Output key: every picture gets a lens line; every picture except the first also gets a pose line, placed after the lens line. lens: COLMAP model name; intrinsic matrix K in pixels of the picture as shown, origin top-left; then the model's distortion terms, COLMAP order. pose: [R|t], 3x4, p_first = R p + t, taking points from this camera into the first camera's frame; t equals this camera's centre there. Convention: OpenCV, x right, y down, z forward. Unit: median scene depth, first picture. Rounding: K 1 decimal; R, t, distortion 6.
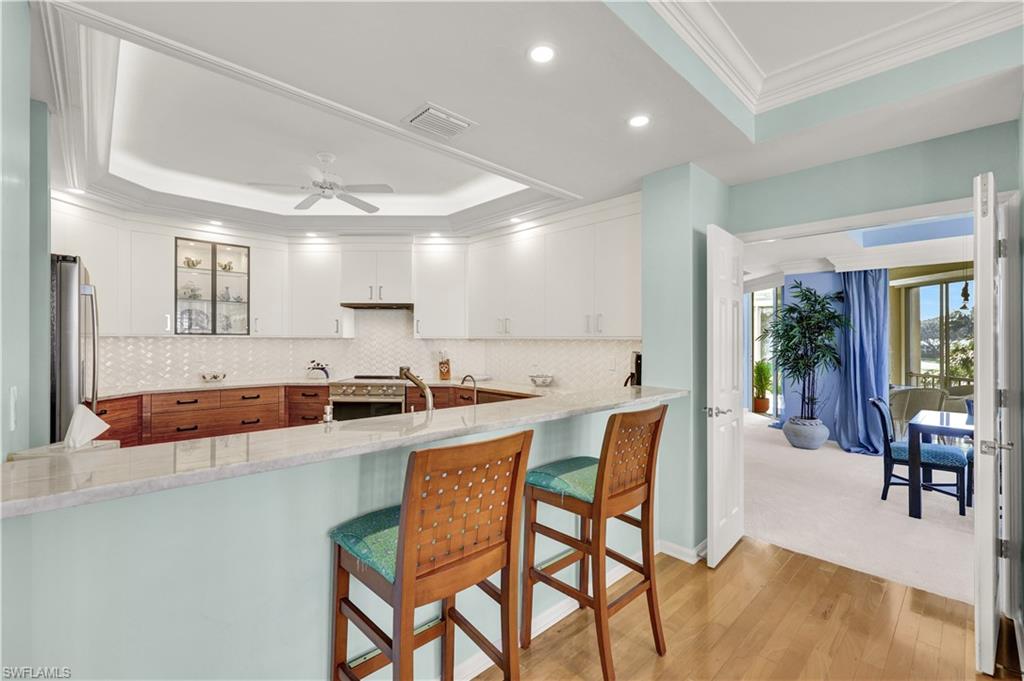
lens RADIAL K [[435.0, 0, 513.3], [0, 435.0, 339.0], [0, 0, 1]] dist [0.010156, 0.000105]
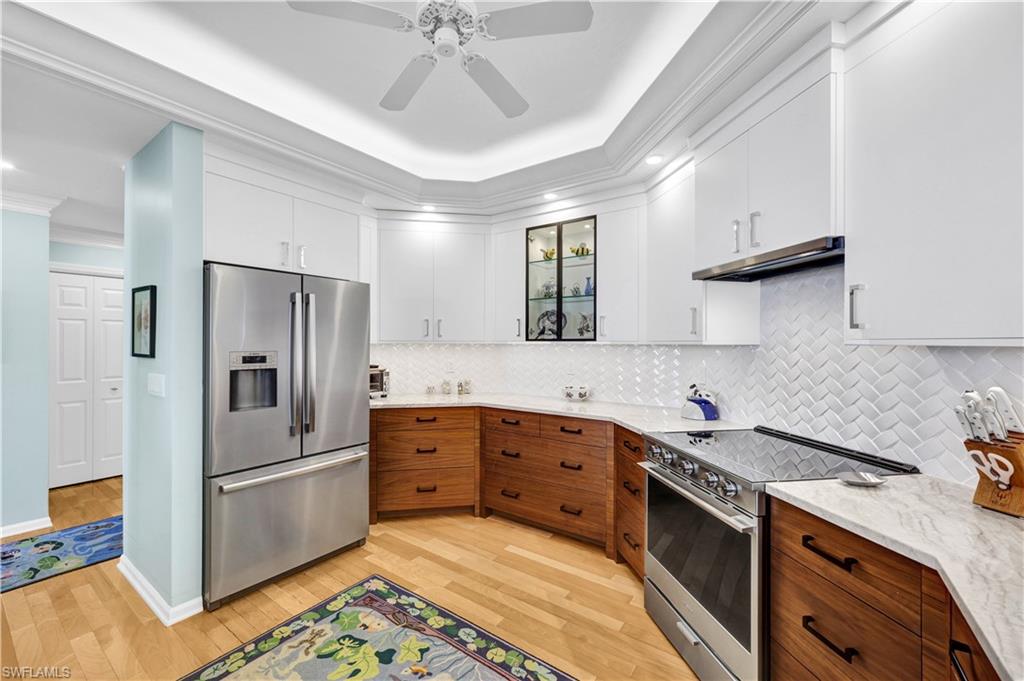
lens RADIAL K [[411.7, 0, 513.6], [0, 411.7, 341.4], [0, 0, 1]] dist [0.001826, -0.000938]
pose [[0.181680, -0.007656, -0.983328, 0.023649], [0.001731, 0.999971, -0.007466, -0.003218], [0.983356, -0.000346, 0.181688, 0.749615]]
